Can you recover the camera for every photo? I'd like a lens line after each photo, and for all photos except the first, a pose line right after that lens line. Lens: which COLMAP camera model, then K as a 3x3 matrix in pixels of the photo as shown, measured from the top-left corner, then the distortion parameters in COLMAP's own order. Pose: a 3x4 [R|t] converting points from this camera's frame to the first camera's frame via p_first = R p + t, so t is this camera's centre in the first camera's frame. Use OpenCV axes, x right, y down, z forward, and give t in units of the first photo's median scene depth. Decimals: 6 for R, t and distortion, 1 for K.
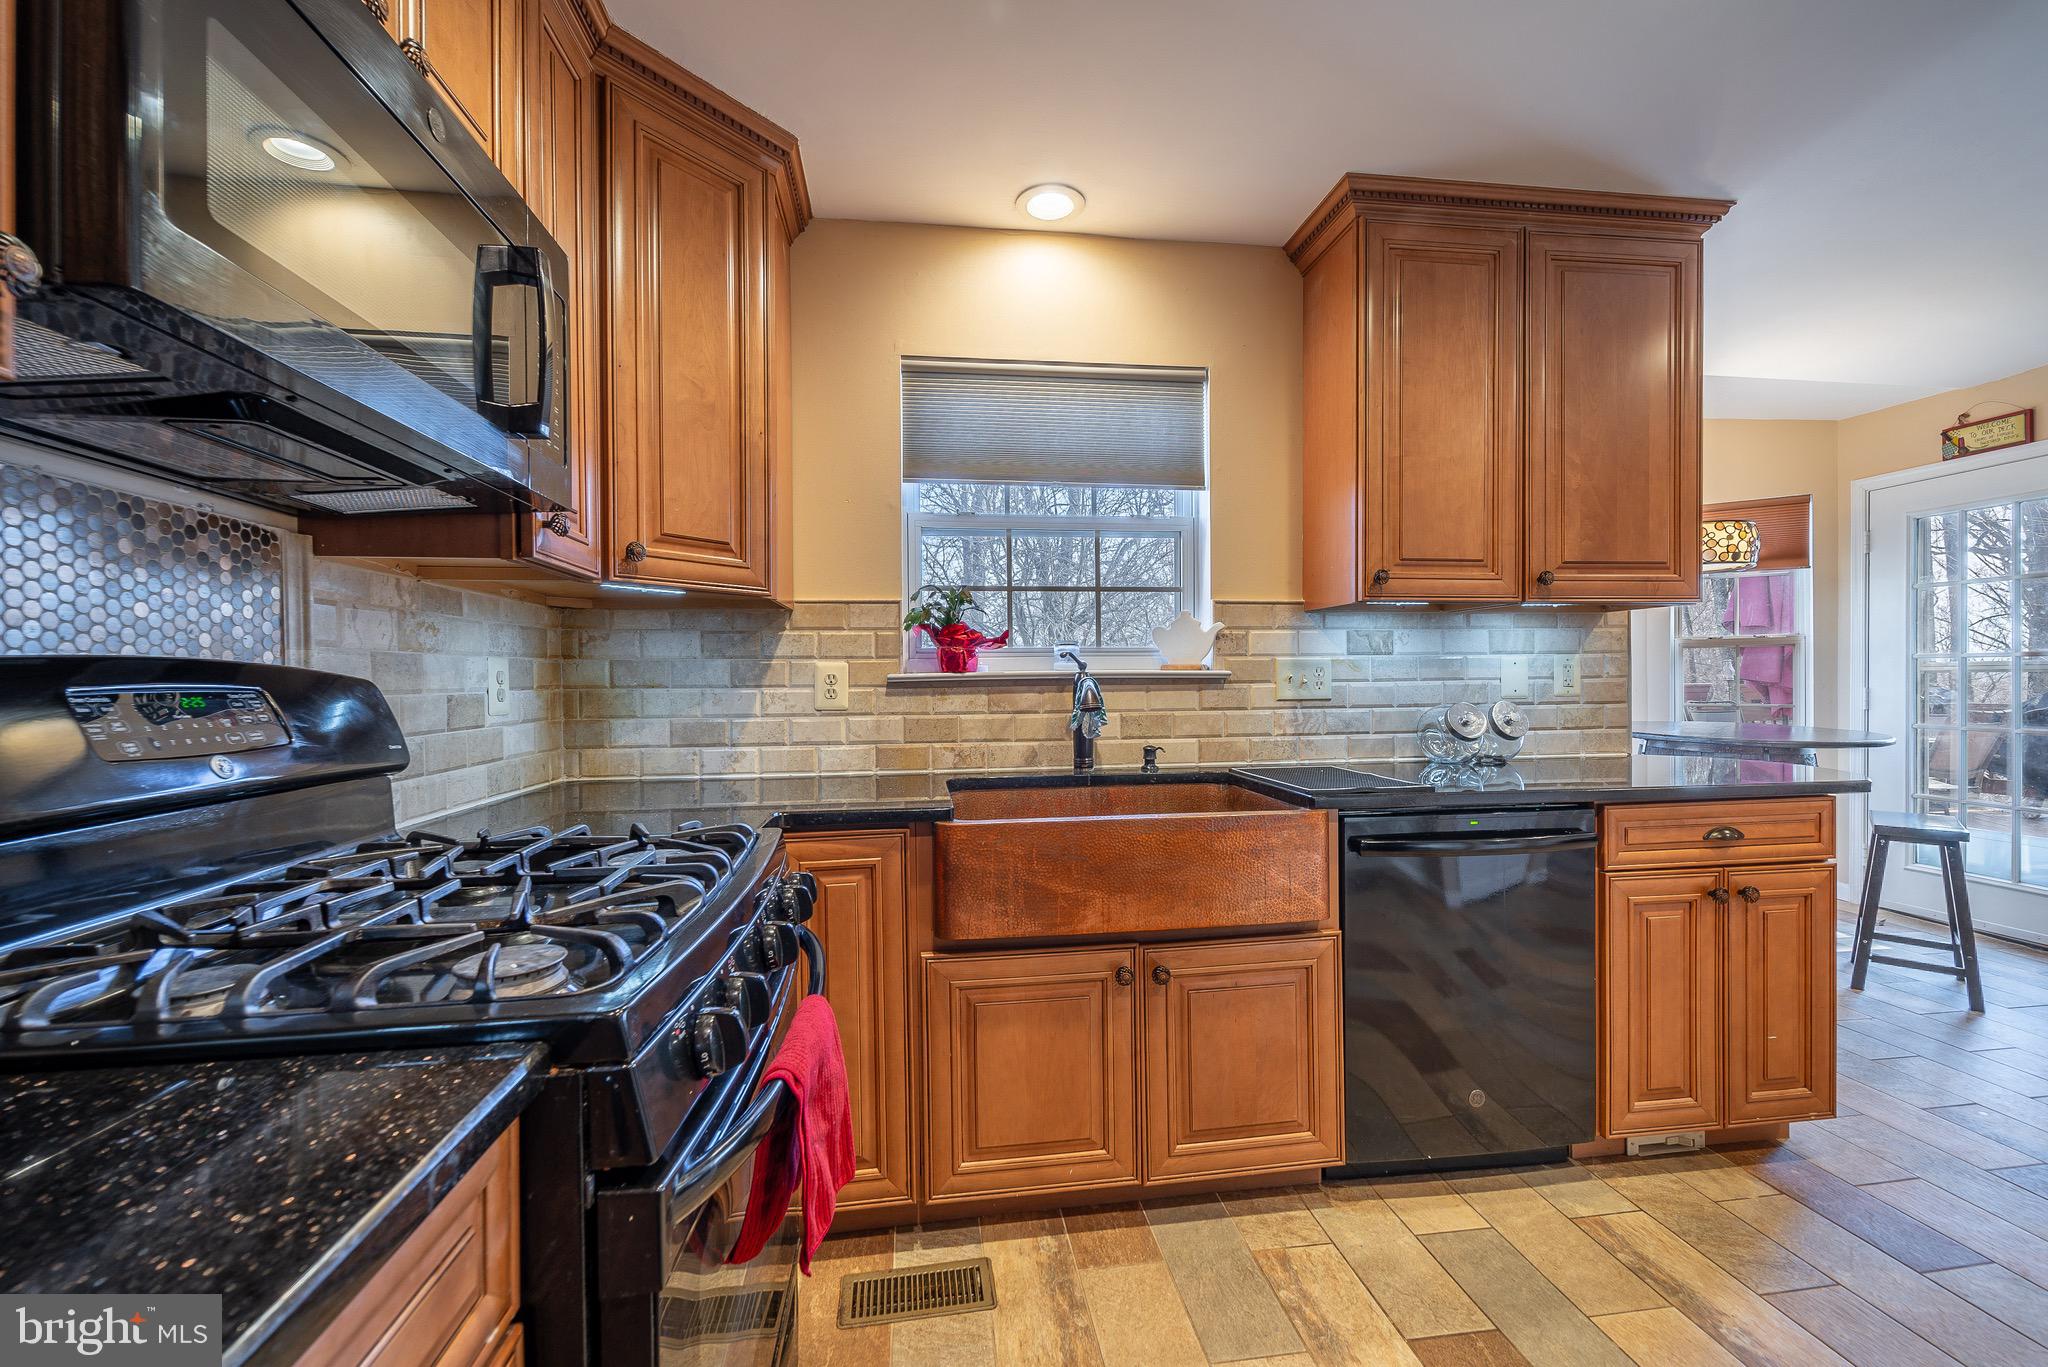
lens RADIAL K [[829.6, 0, 1025.1], [0, 829.6, 682.9], [0, 0, 1]] dist [-0.001490, -0.001379]
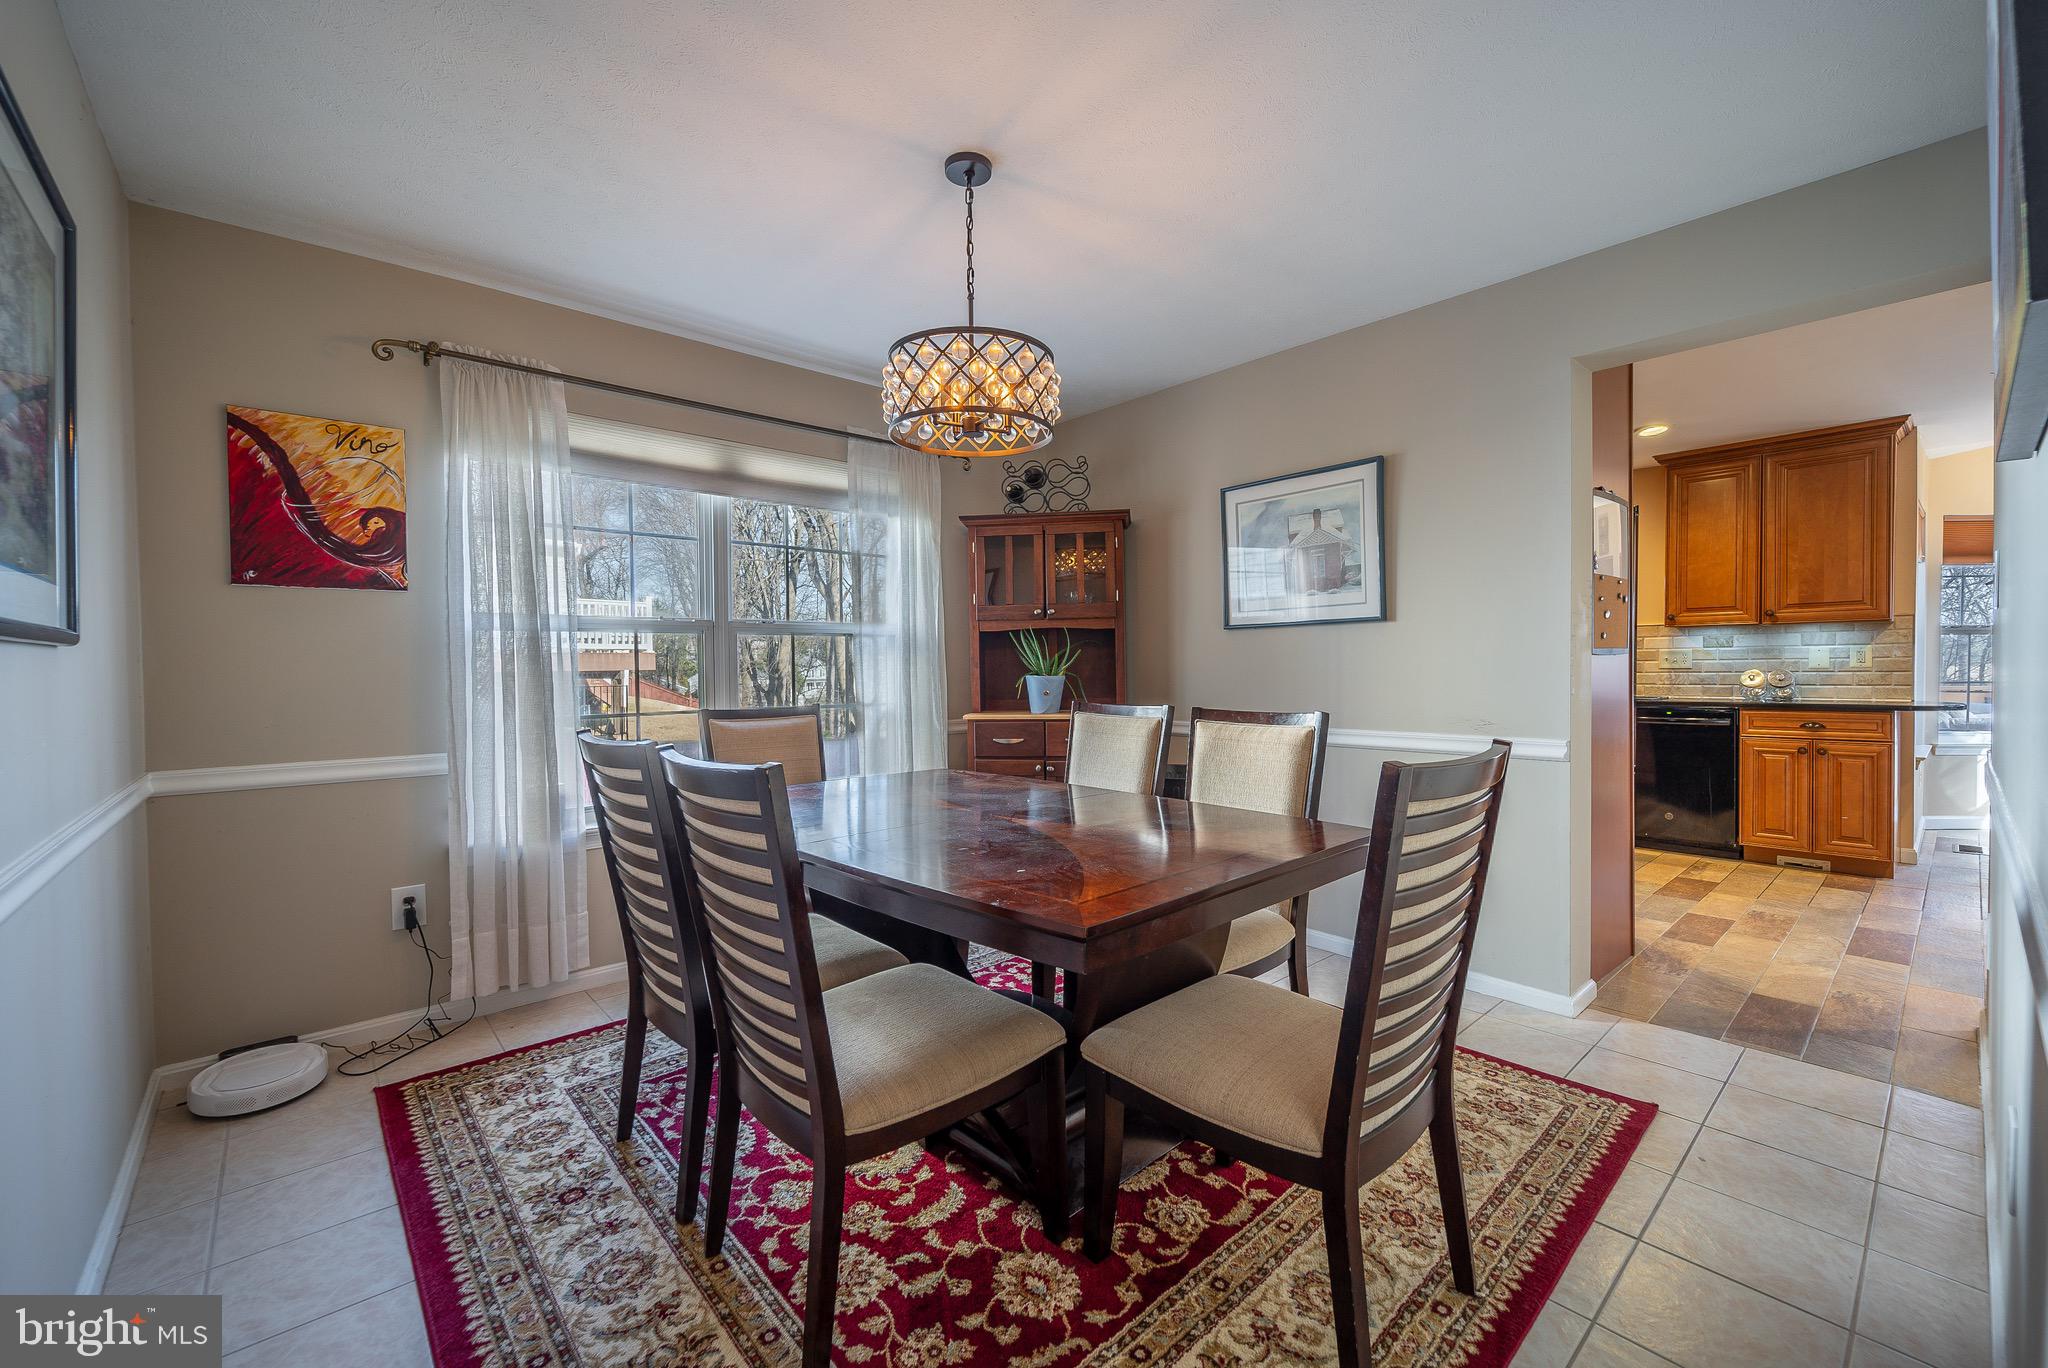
lens RADIAL K [[829.6, 0, 1030.4], [0, 829.6, 677.3], [0, 0, 1]] dist [-0.001490, -0.001379]
pose [[0.564199, 0.014197, -0.825517, 1.187158], [-0.001241, 0.999866, 0.016347, 0.009907], [0.825638, -0.008198, 0.564141, -1.657704]]
